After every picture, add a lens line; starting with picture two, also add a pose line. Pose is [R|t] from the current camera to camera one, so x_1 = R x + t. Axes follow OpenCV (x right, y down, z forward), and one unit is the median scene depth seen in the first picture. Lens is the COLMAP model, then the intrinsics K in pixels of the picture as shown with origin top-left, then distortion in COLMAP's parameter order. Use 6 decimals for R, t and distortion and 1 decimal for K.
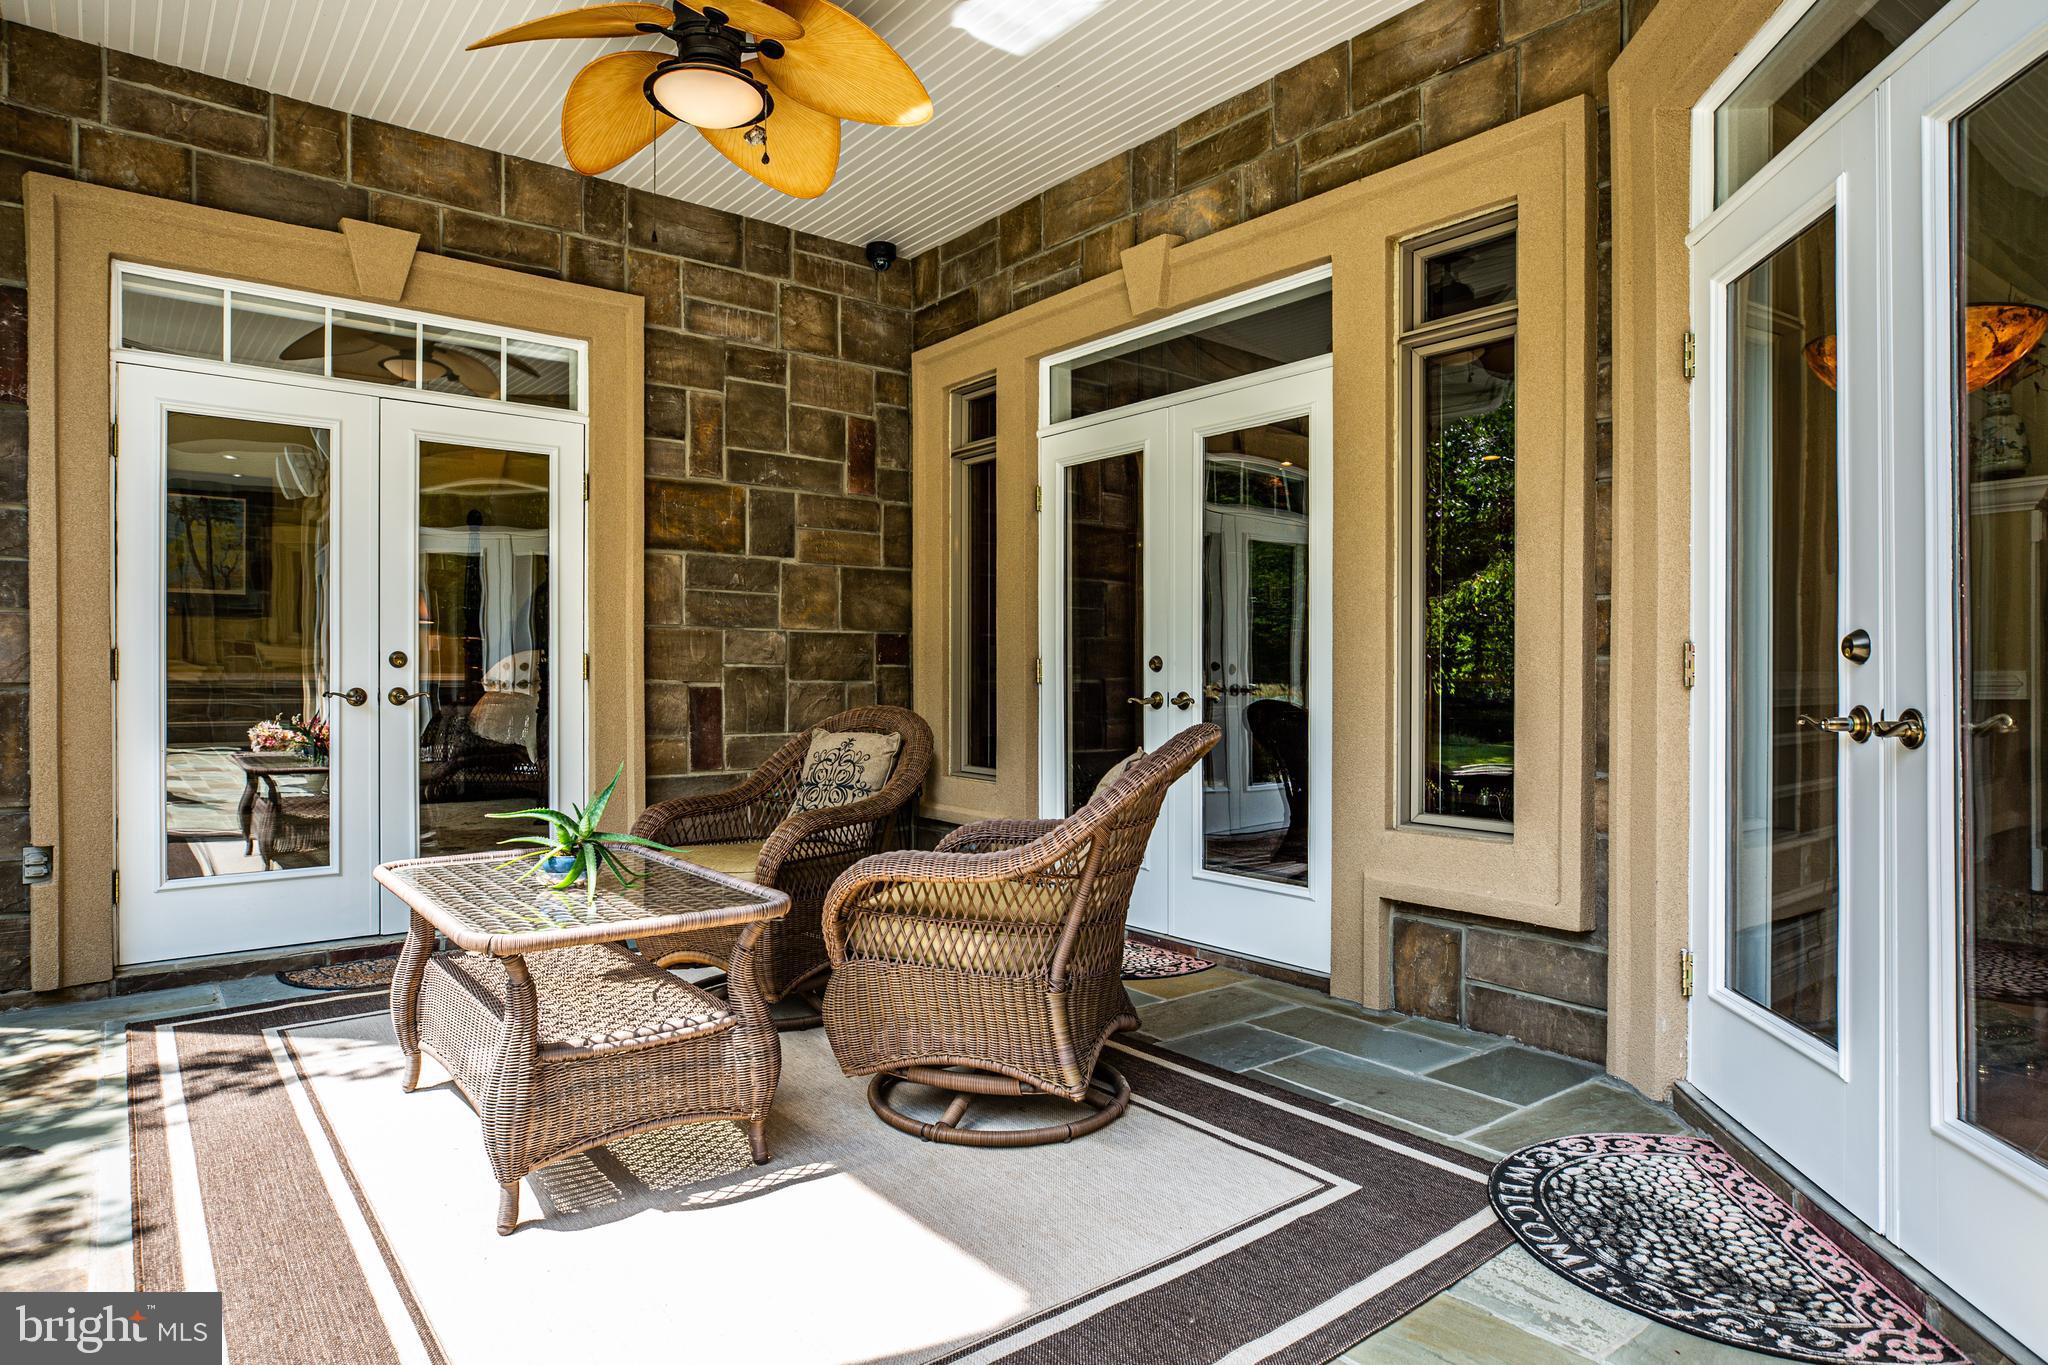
lens RADIAL K [[1138.8, 0, 1024.0], [0, 1138.8, 682.5], [0, 0, 1]] dist [-0.089375, 0.030155]
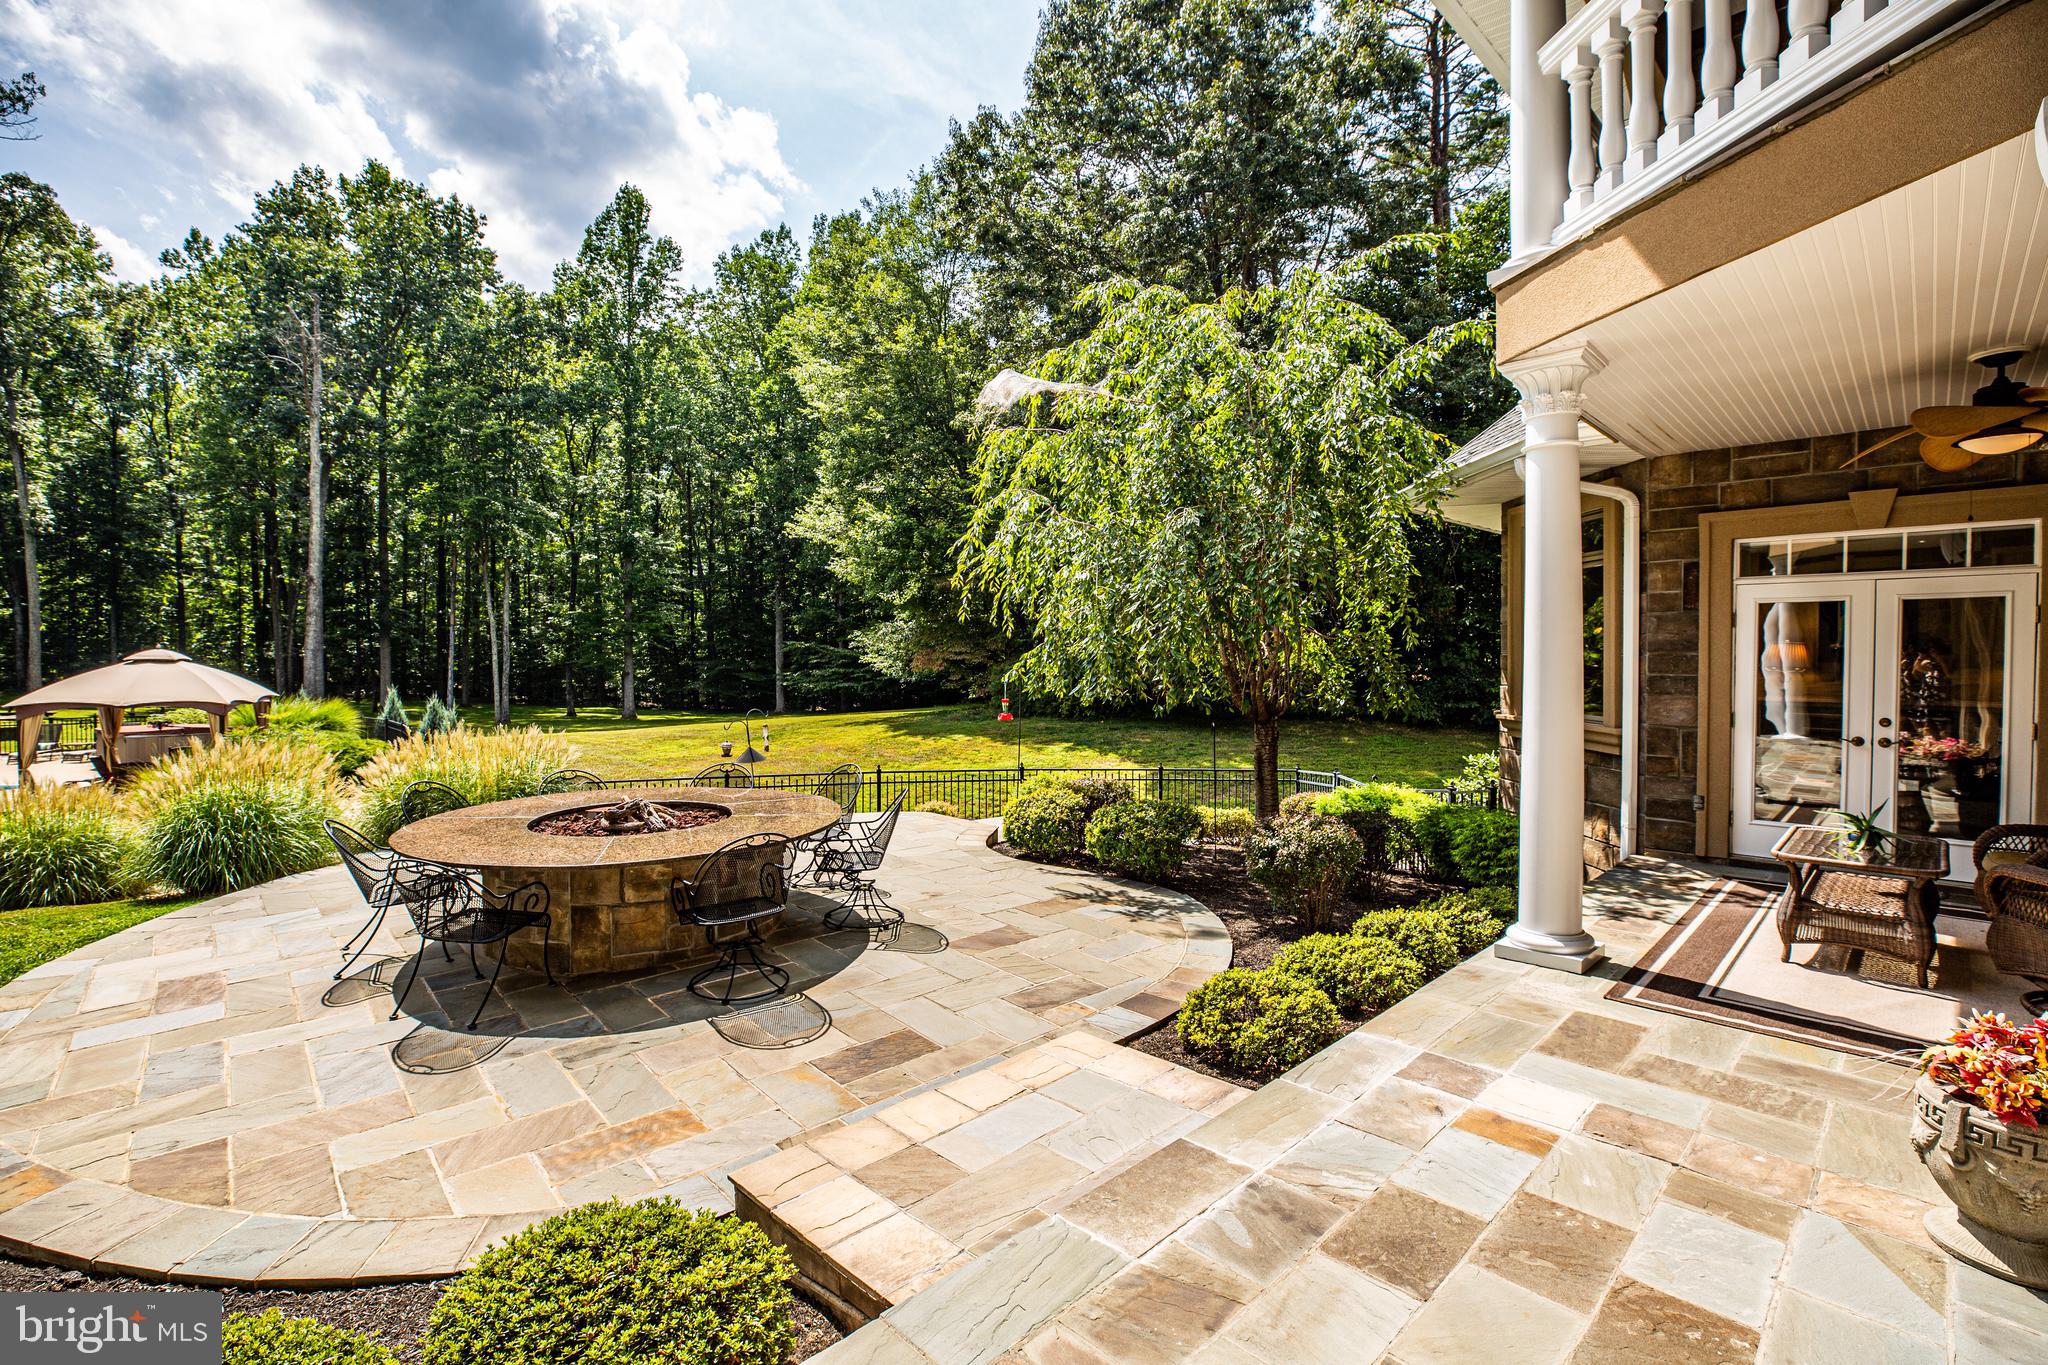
lens RADIAL K [[973.1, 0, 1024.0], [0, 973.1, 682.5], [0, 0, 1]] dist [-0.038807, 0.001002]
pose [[0.099456, 0.039330, -0.994264, 1.018976], [-0.001949, 0.999224, 0.039331, -0.176433], [0.995040, -0.001974, 0.099456, -0.695219]]
